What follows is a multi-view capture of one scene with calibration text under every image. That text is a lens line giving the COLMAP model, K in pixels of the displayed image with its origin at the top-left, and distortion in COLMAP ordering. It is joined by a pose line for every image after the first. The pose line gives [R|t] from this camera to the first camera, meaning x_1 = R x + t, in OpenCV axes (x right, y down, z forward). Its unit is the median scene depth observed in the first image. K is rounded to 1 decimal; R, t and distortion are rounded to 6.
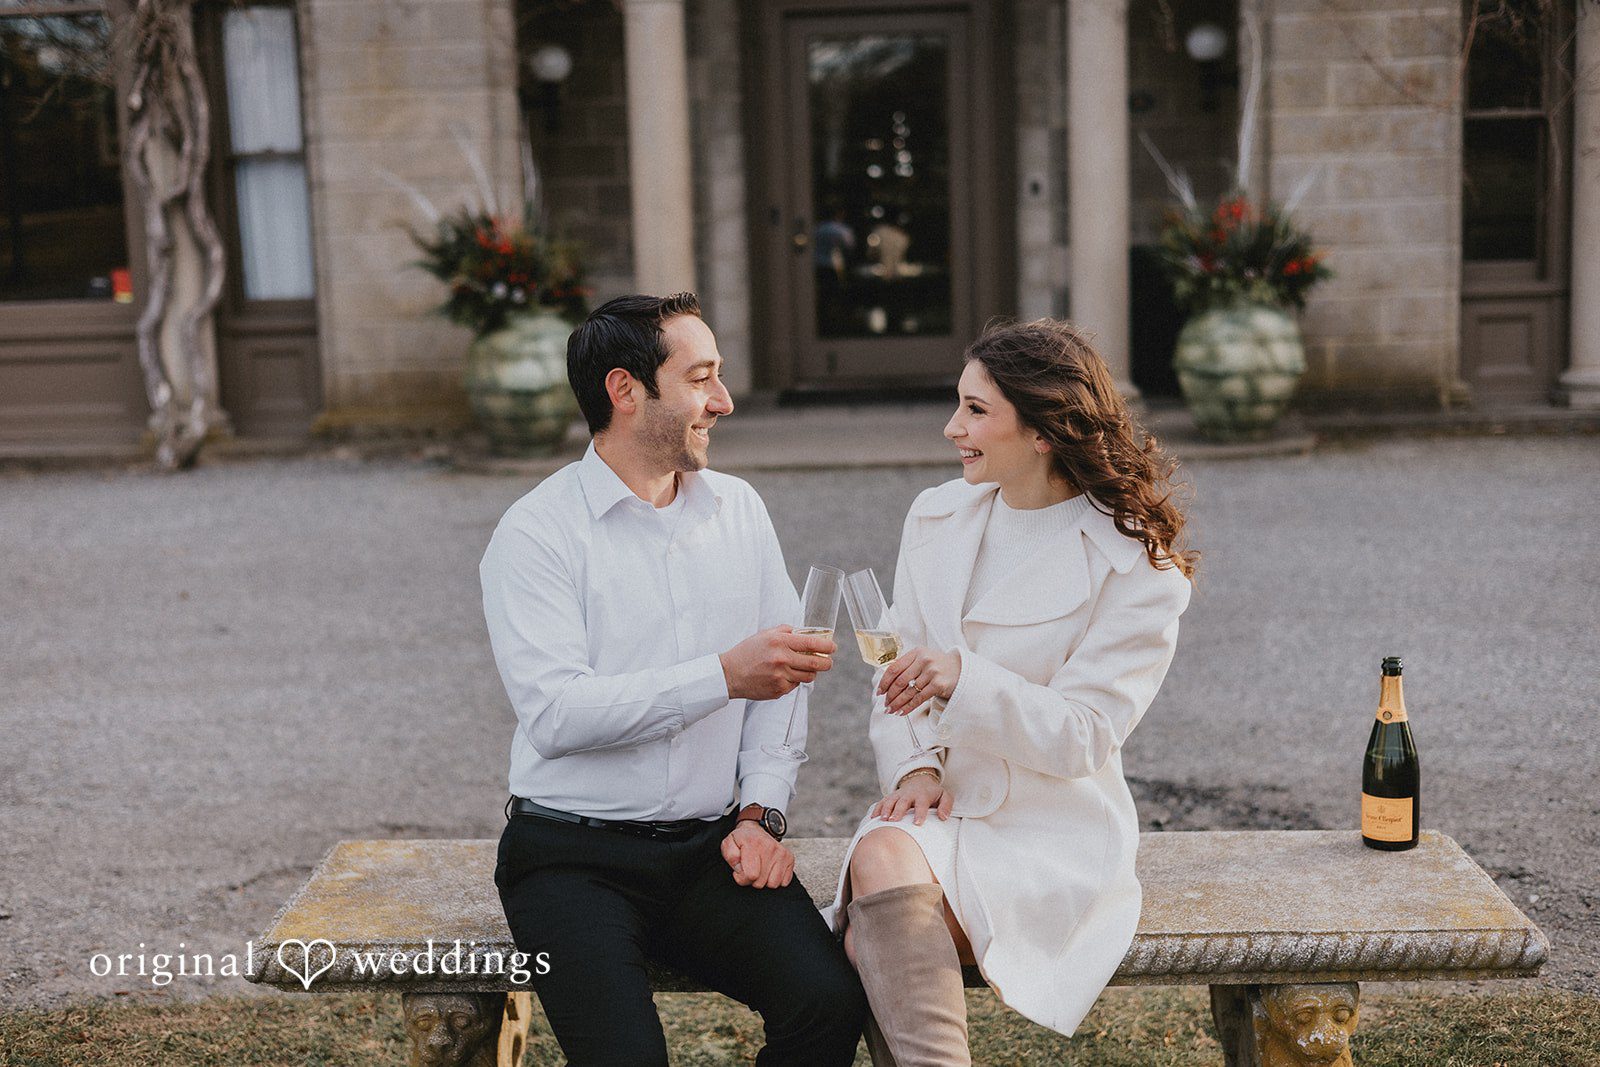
lens RADIAL K [[2131.7, 0, 798.5], [0, 2131.7, 500.8], [0, 0, 1]] dist [0.007672, 0.061853]
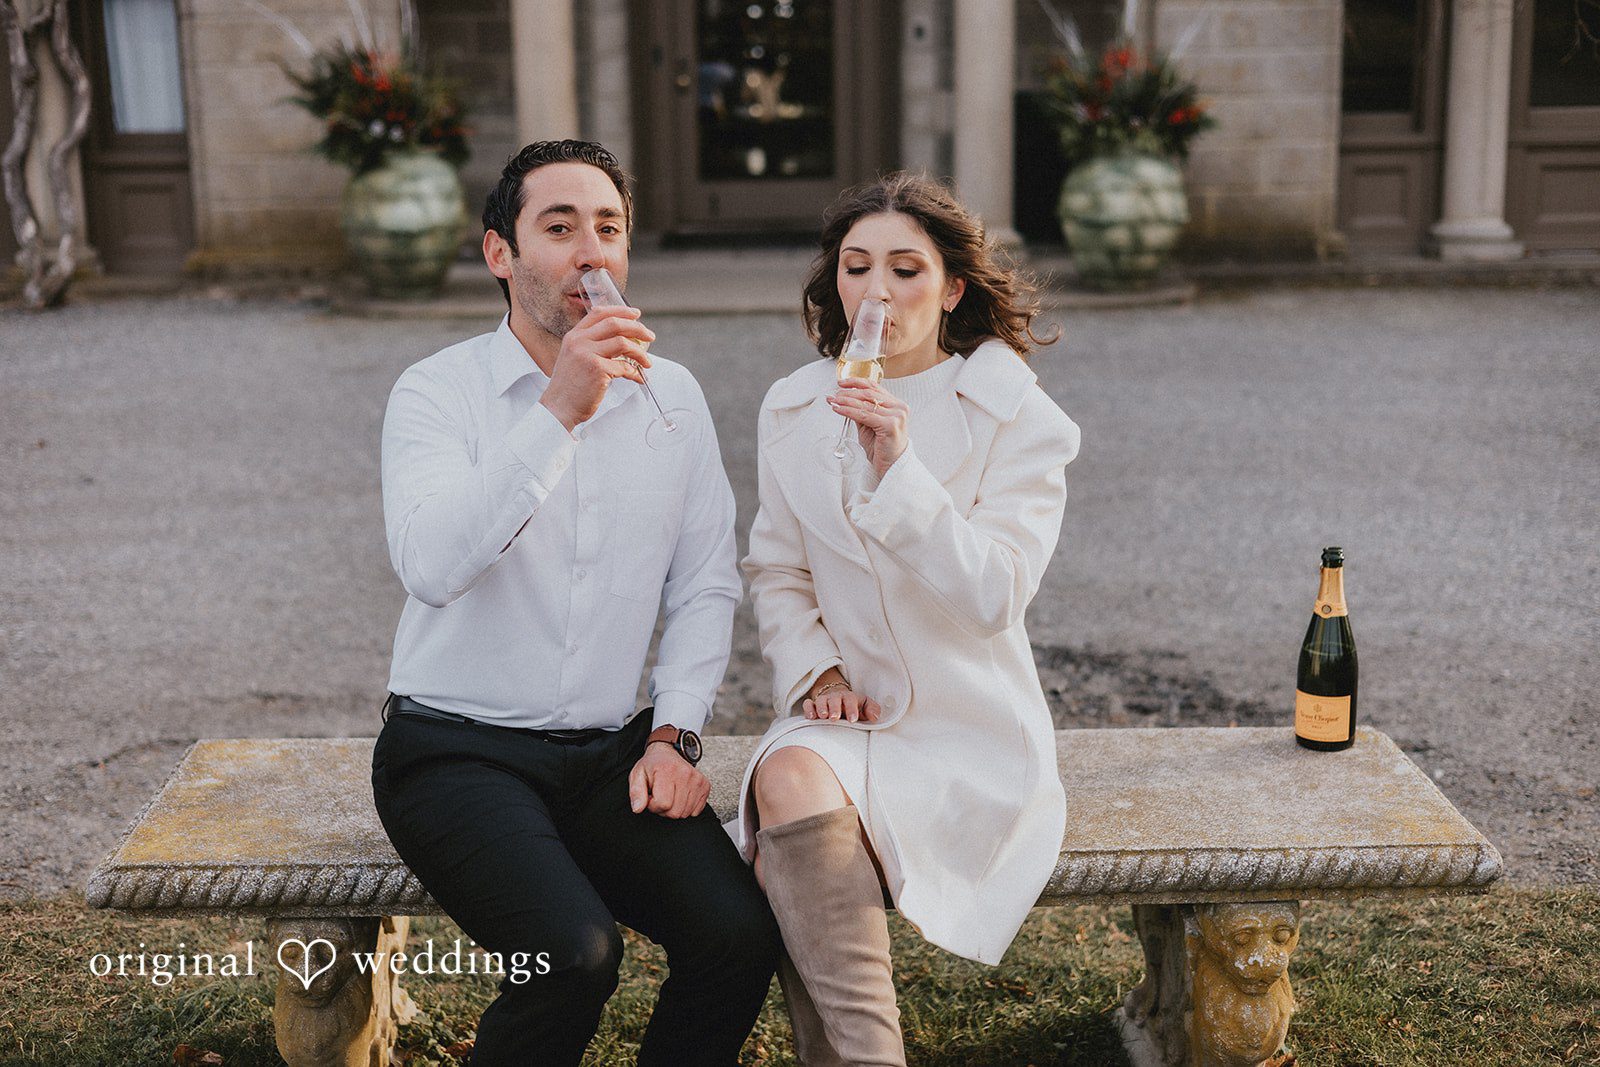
lens RADIAL K [[2044.6, 0, 794.9], [0, 2044.6, 478.9], [0, 0, 1]] dist [0.013056, 0.036032]
pose [[0.998202, 0.003666, 0.059819, -0.004874], [-0.007934, 0.997427, 0.071254, -0.007735], [-0.059404, -0.071600, 0.995663, 0.048283]]
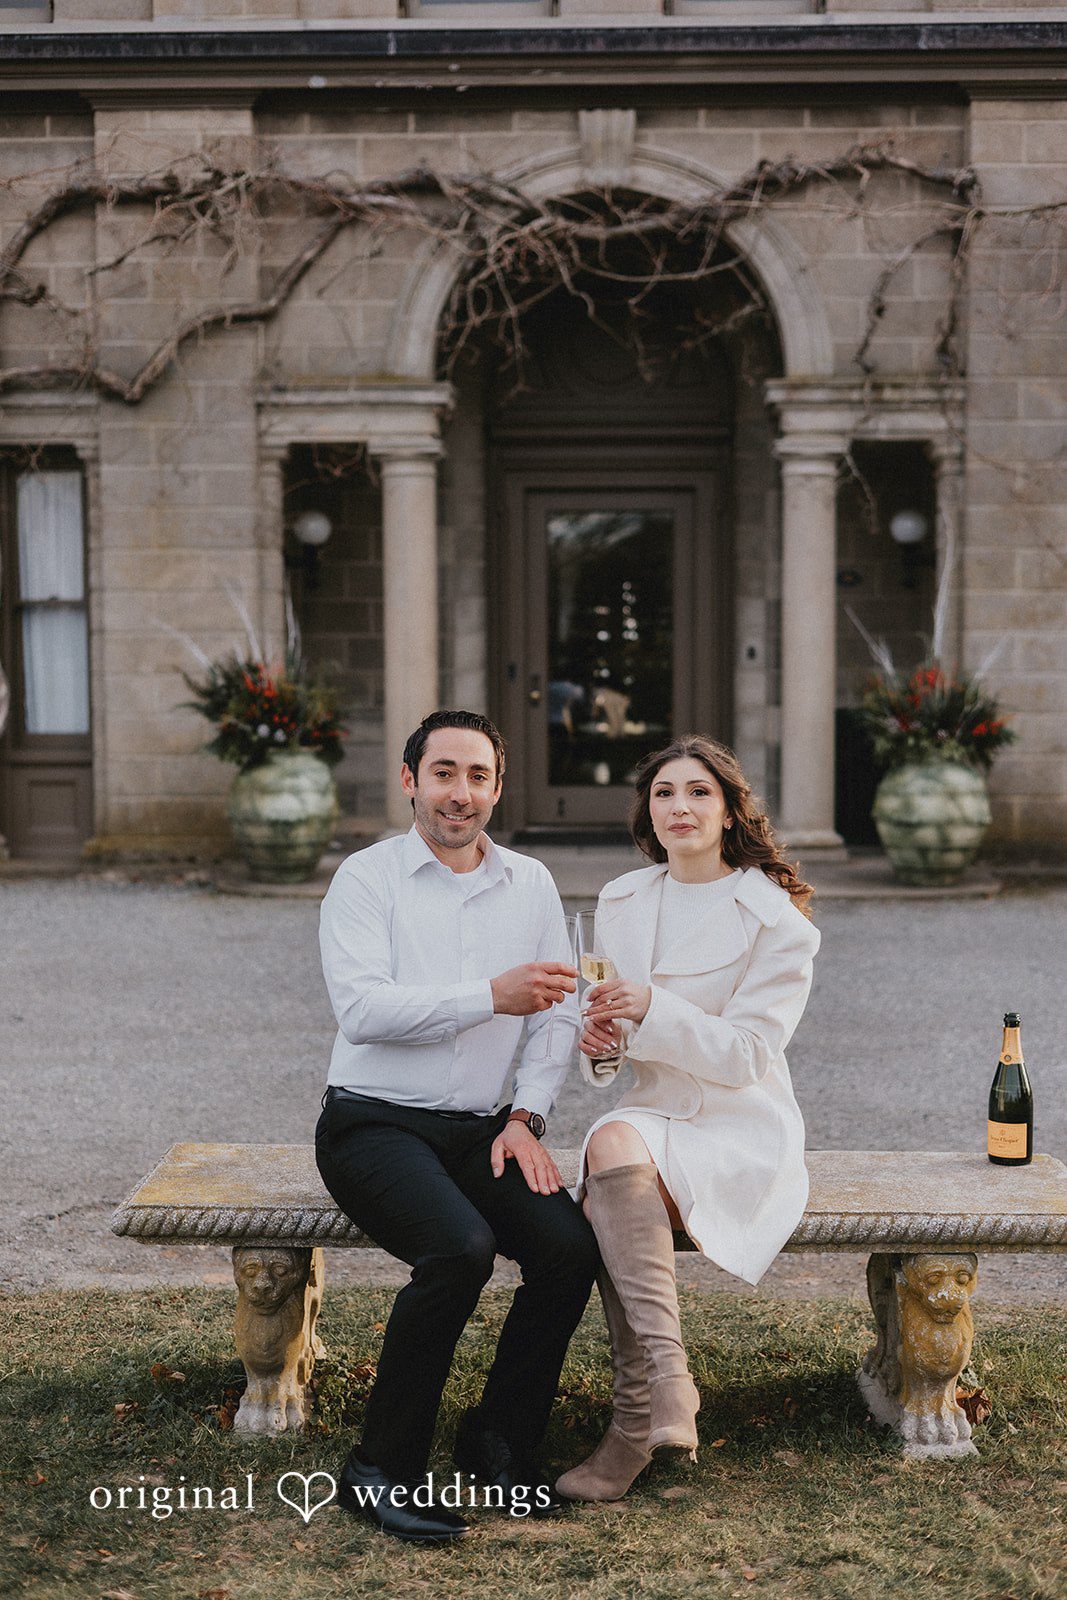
lens RADIAL K [[2131.7, 0, 530.7], [0, 2131.7, 773.4], [0, 0, 1]] dist [0.007672, 0.061853]
pose [[0.999581, 0.028476, 0.005189, -0.008368], [-0.027900, 0.995625, -0.089172, 0.021285], [-0.007705, 0.088989, 0.996003, -0.114537]]
